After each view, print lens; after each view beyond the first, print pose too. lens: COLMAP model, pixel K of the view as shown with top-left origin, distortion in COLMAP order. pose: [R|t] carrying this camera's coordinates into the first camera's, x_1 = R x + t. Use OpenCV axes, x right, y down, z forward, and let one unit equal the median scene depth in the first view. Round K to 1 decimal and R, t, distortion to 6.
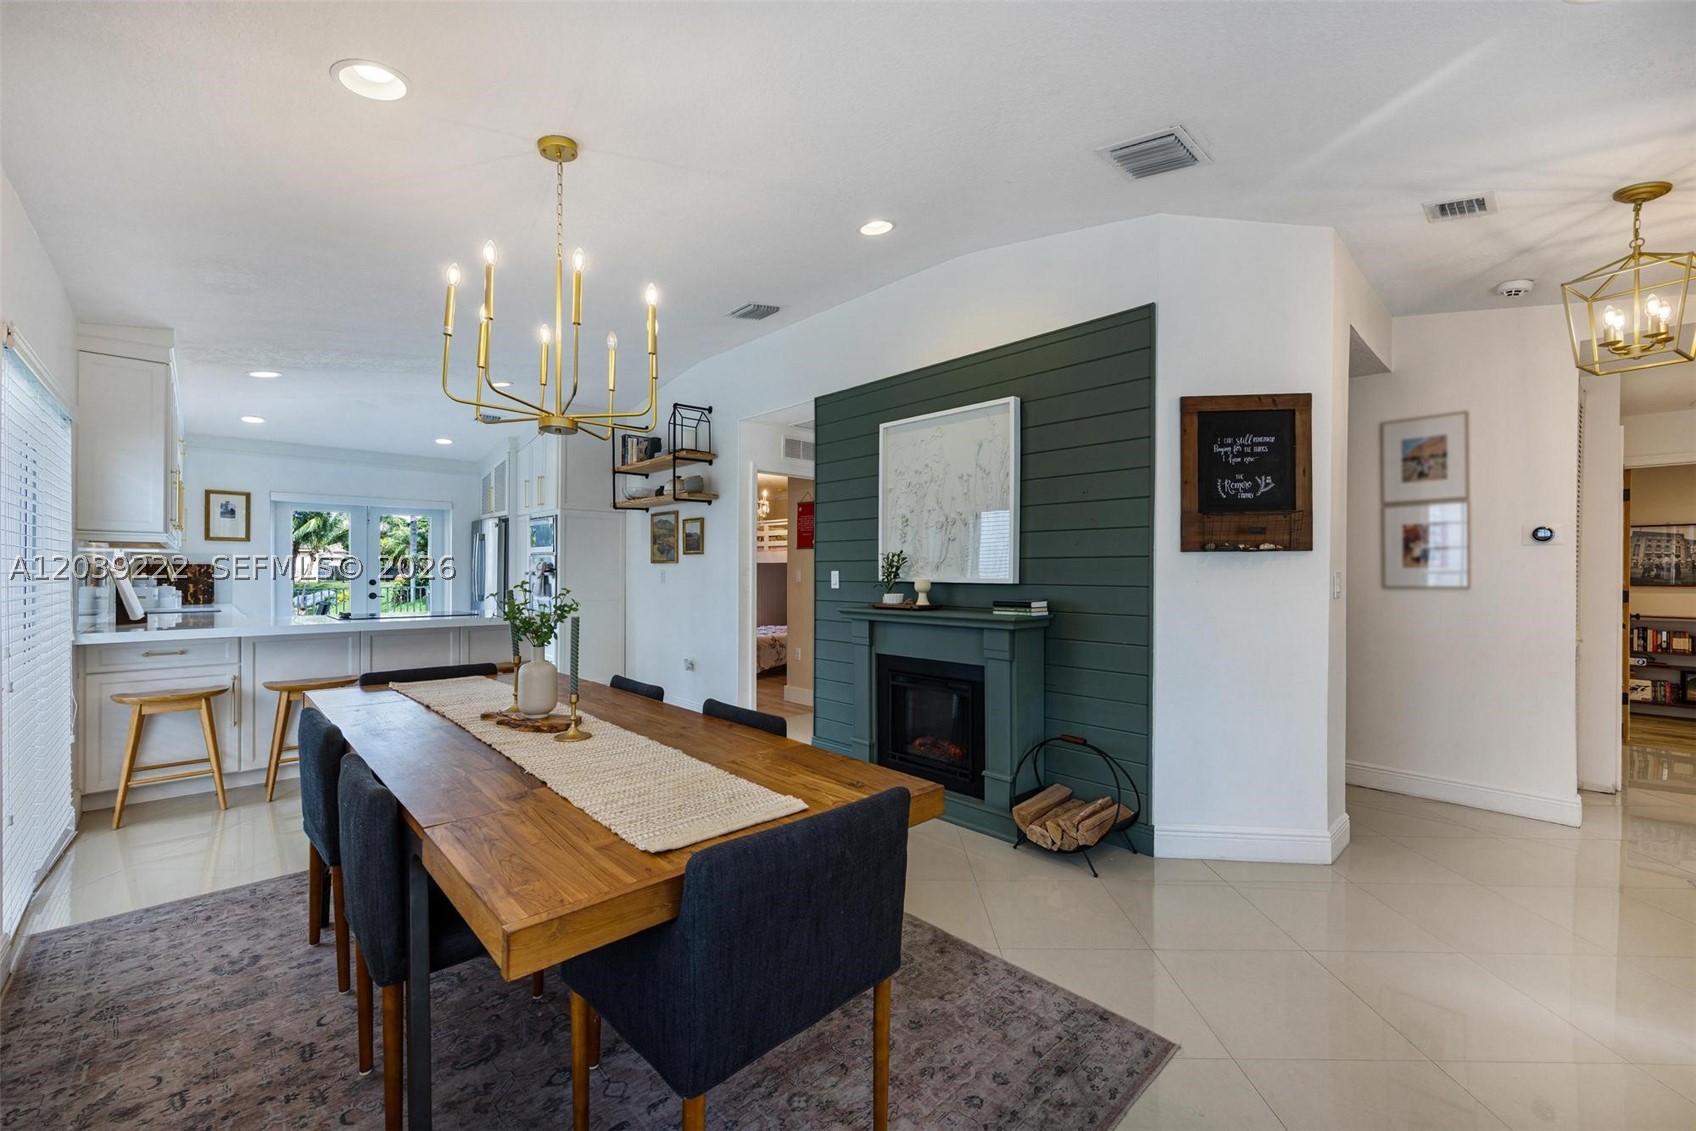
lens RADIAL K [[695.3, 0, 856.3], [0, 695.3, 571.3], [0, 0, 1]] dist [0.000308, -0.000119]
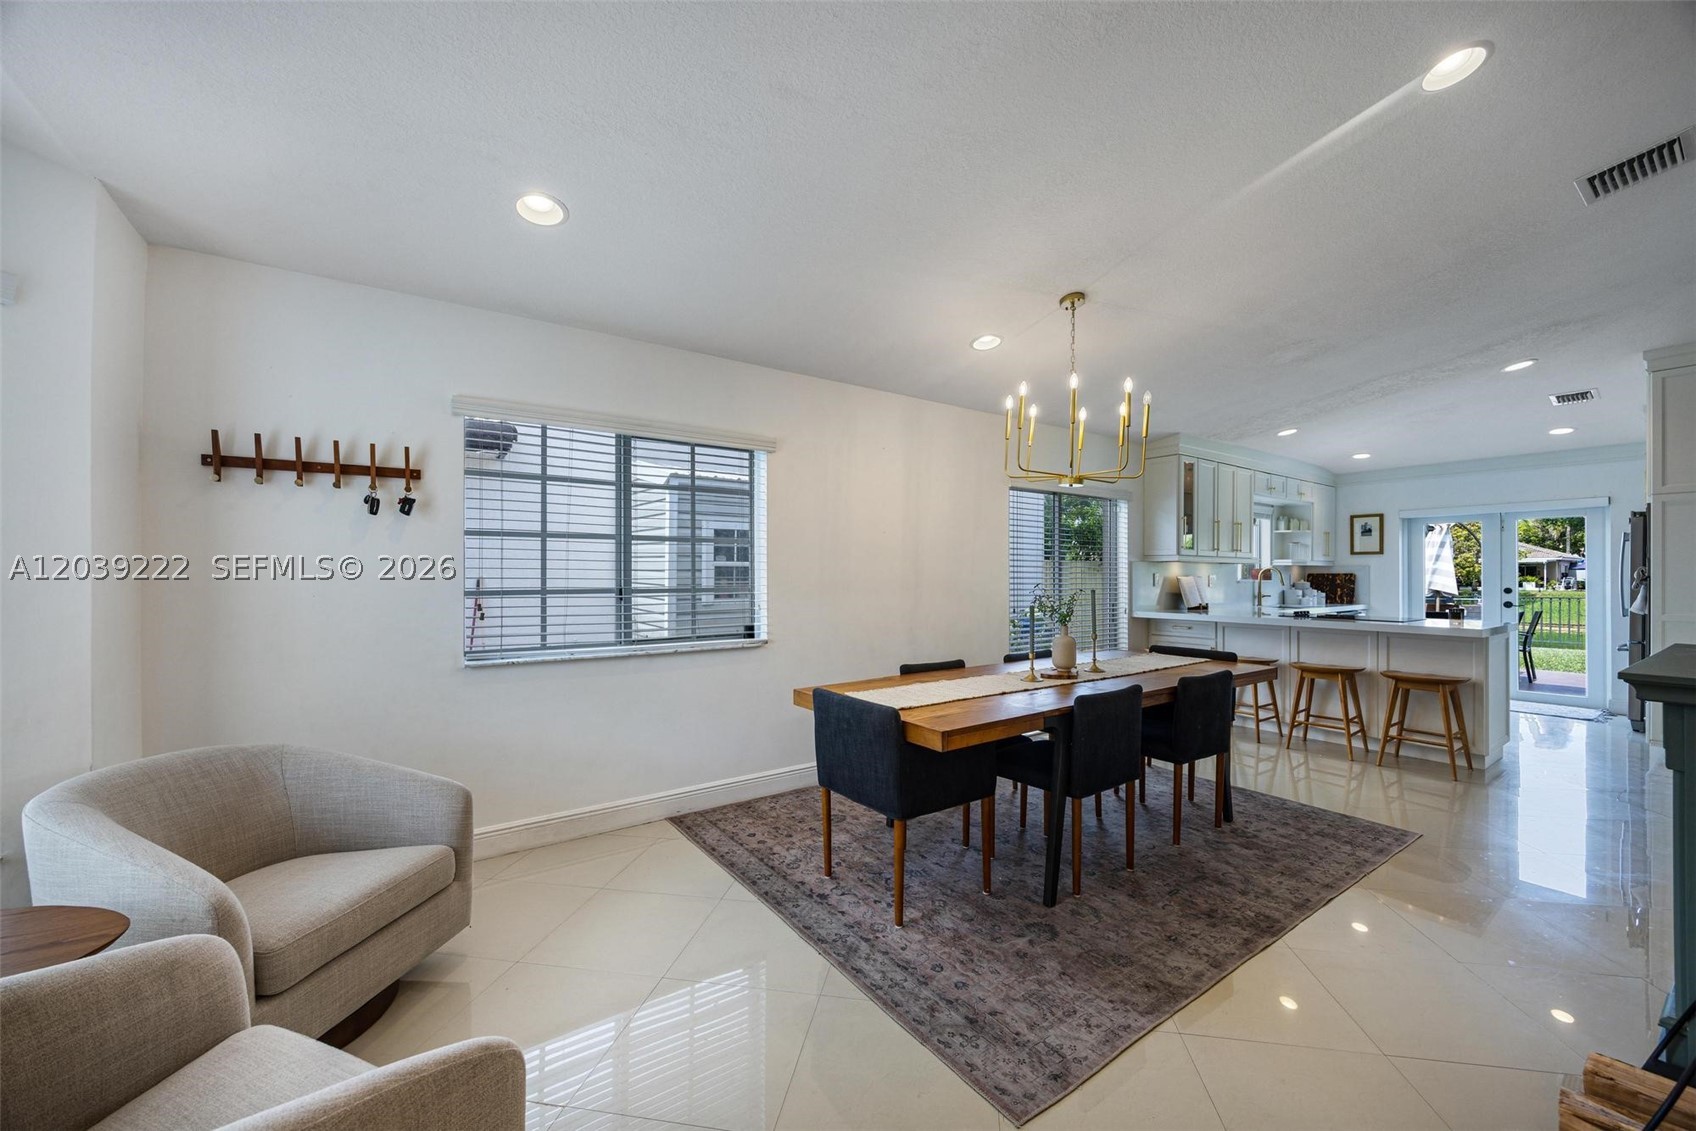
lens RADIAL K [[638.3, 0, 847.4], [0, 638.3, 571.3], [0, 0, 1]] dist [-0.000902, -0.000106]
pose [[-0.149385, -0.008915, -0.988739, 0.548476], [-0.002985, 0.999959, -0.008565, -0.001660], [0.988775, 0.001672, -0.149405, 0.384808]]
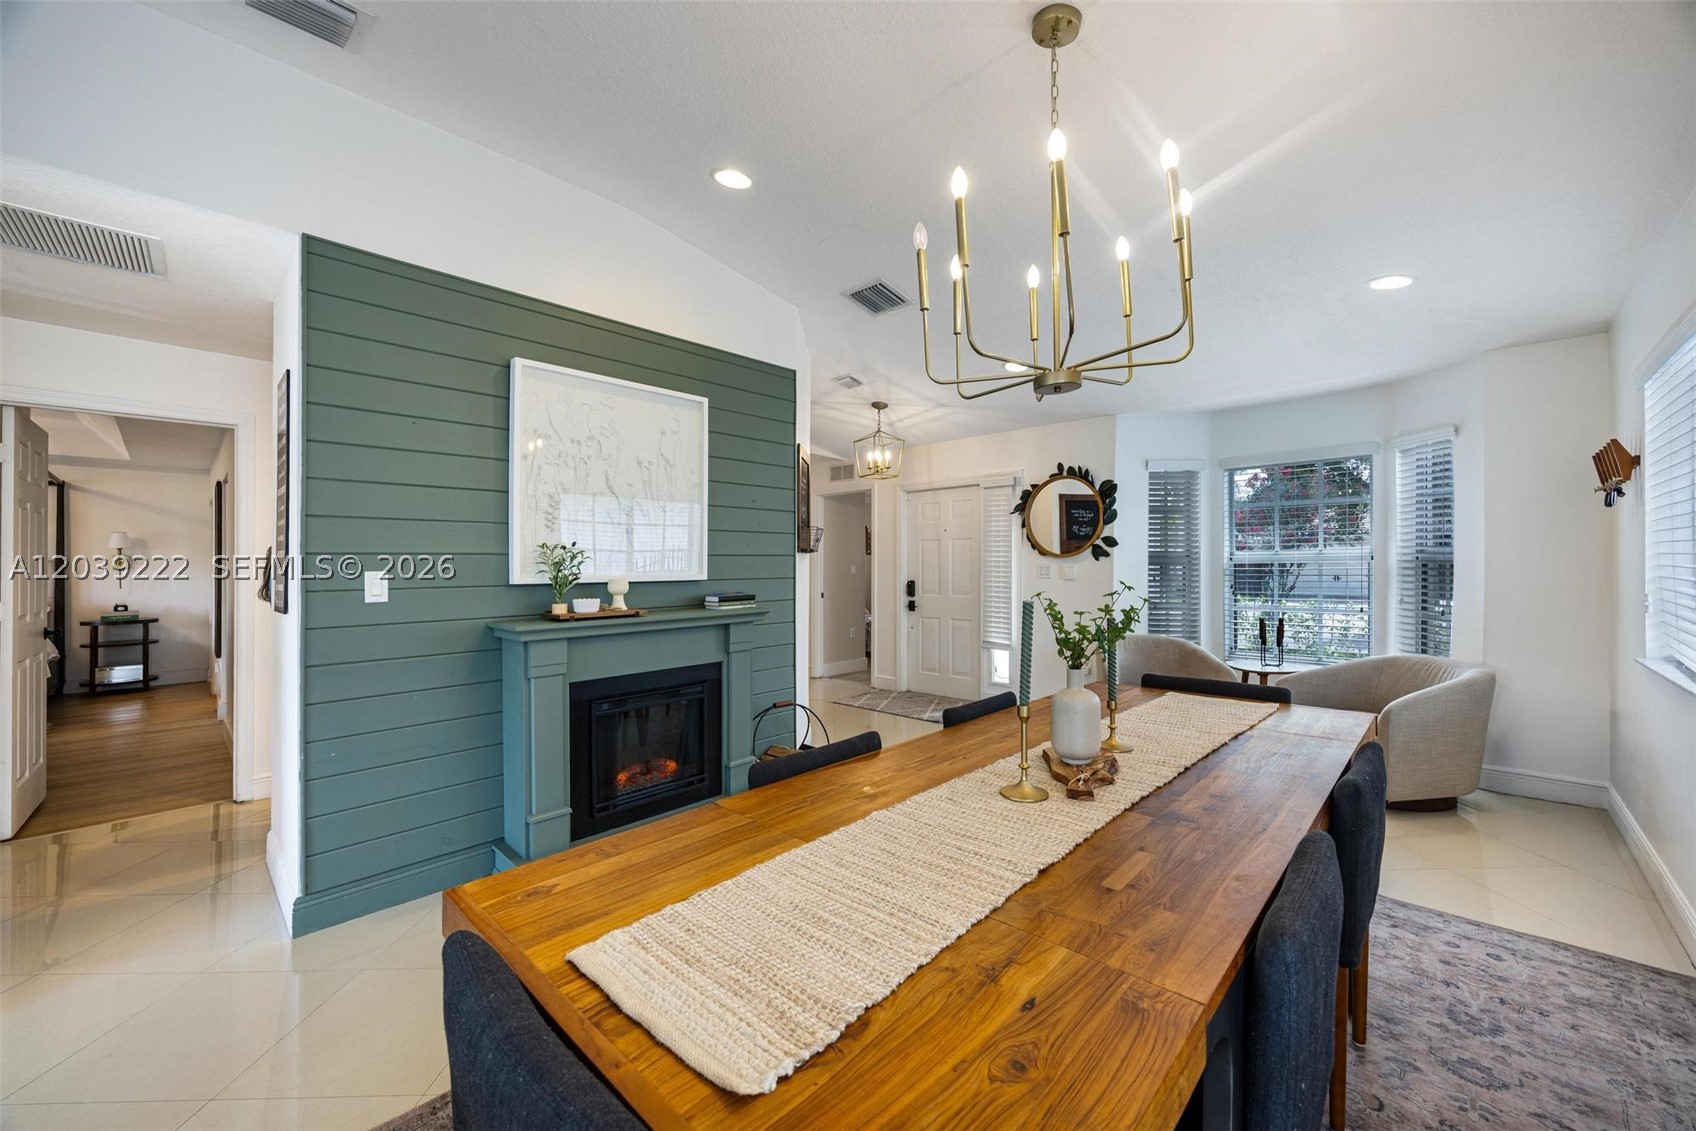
lens RADIAL K [[667.3, 0, 859.6], [0, 667.3, 564.7], [0, 0, 1]] dist [0.001132, 0.000064]
pose [[-0.071481, 0.000251, 0.997442, -0.615675], [0.008094, 0.999967, 0.000328, -0.002445], [-0.997409, 0.008097, -0.071481, 0.672135]]
